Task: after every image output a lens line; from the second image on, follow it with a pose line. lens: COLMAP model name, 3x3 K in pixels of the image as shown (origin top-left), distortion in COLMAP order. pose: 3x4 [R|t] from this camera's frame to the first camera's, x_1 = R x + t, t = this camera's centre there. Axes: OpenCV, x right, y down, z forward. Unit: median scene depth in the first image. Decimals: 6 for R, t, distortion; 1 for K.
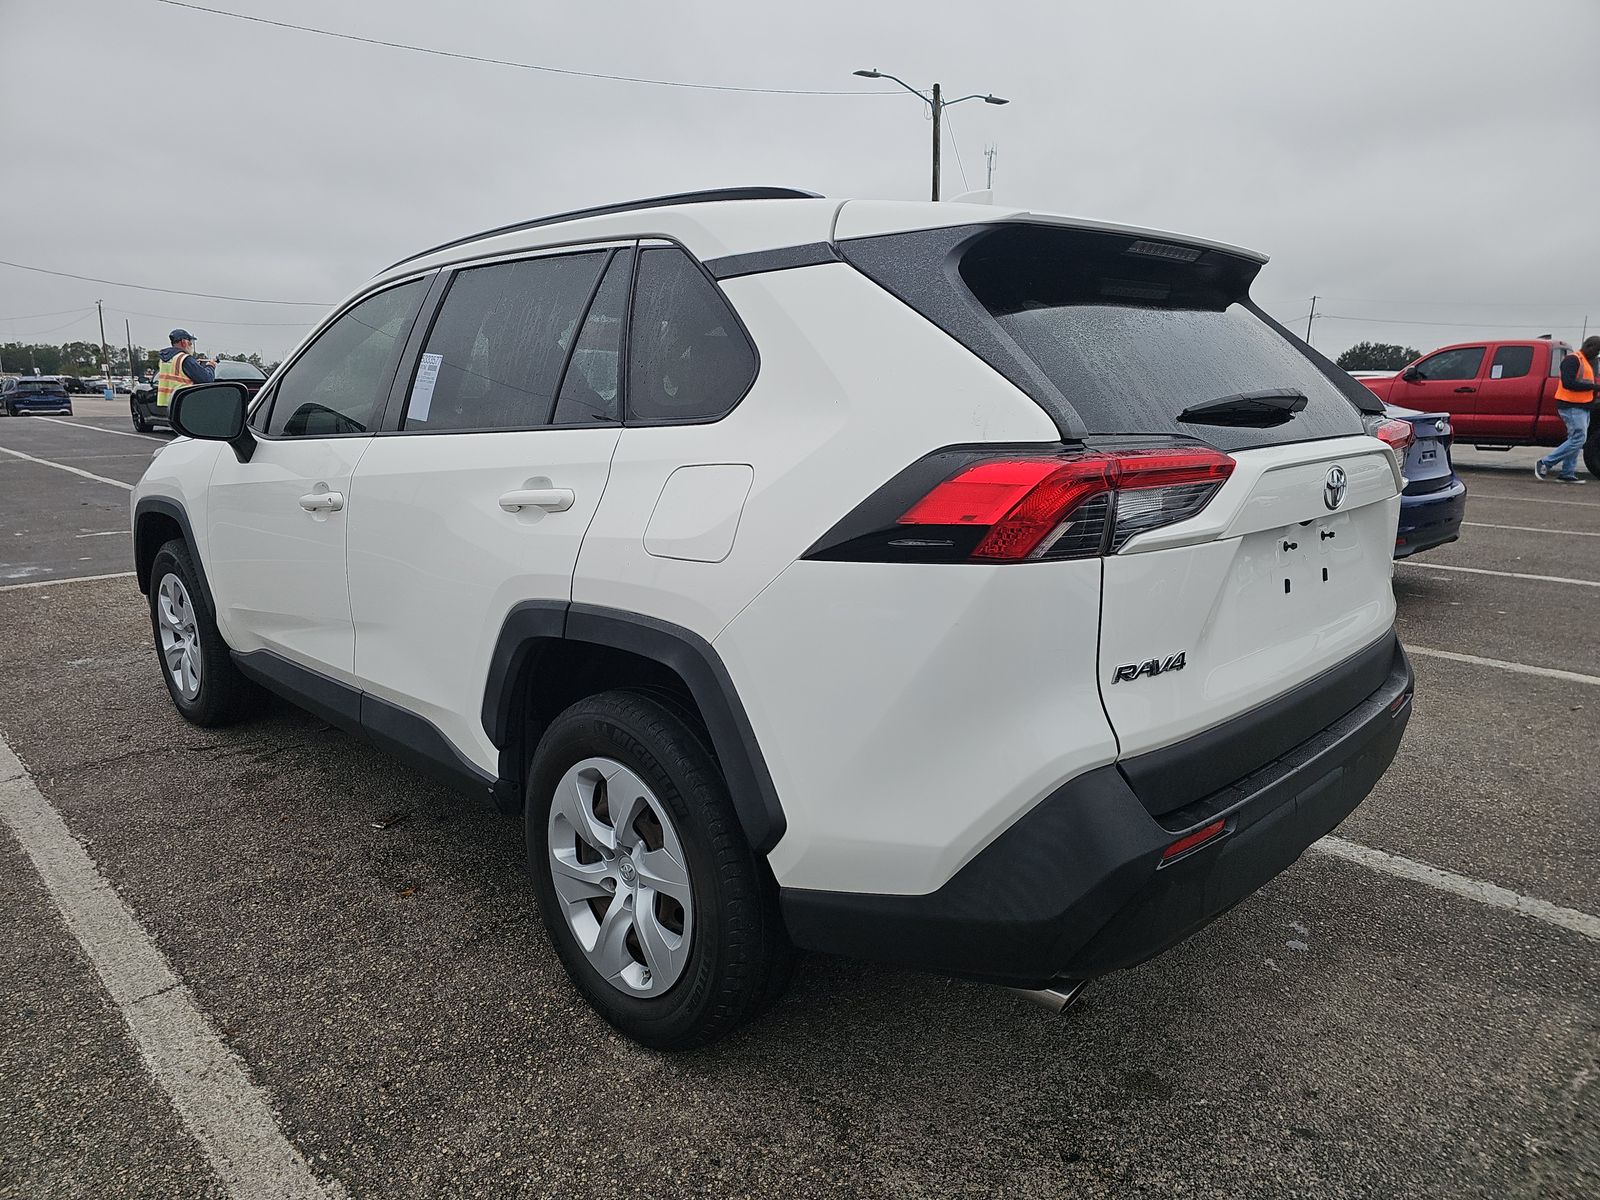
lens RADIAL K [[1088.0, 0, 793.2], [0, 1088.0, 589.1], [0, 0, 1]] dist [0.012604, -0.007145]
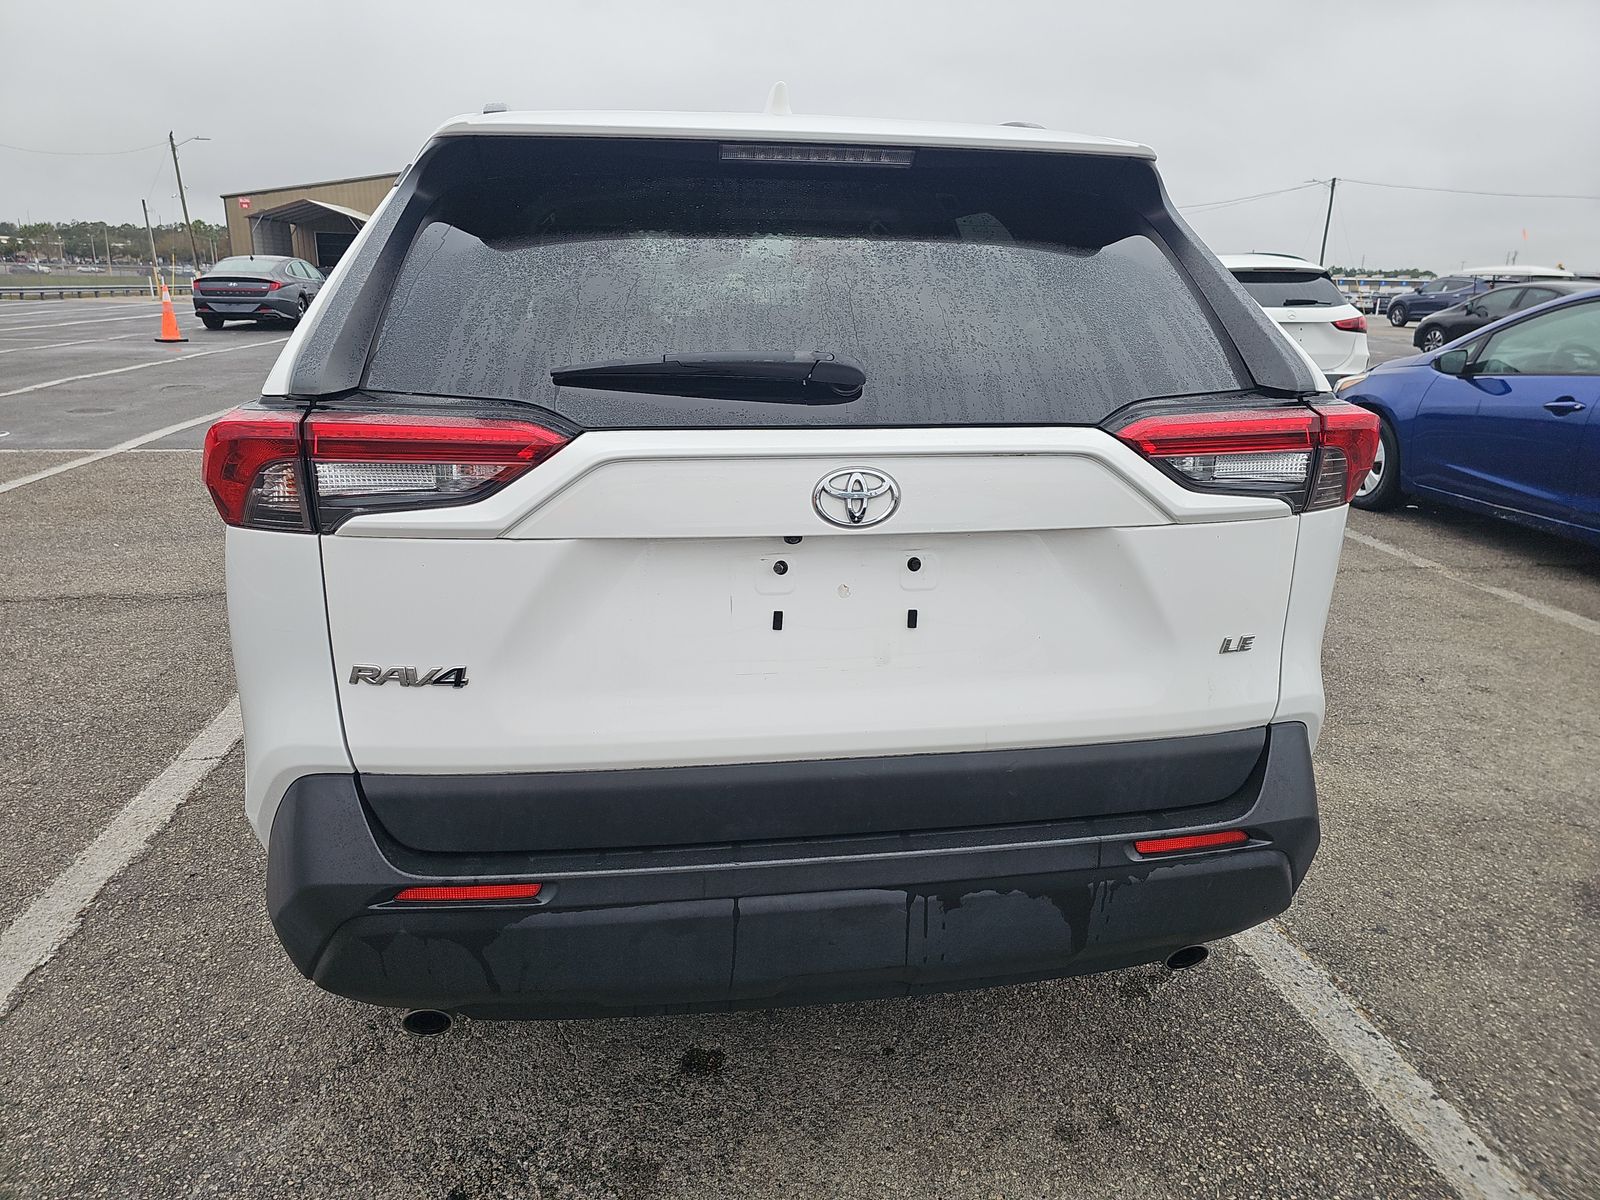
lens RADIAL K [[1088.0, 0, 796.3], [0, 1088.0, 594.2], [0, 0, 1]] dist [0.012604, -0.007145]
pose [[0.803729, 0.173918, -0.569010, 0.902393], [-0.133543, 0.984656, 0.112330, -0.108724], [0.579816, -0.014295, 0.814622, 0.427295]]
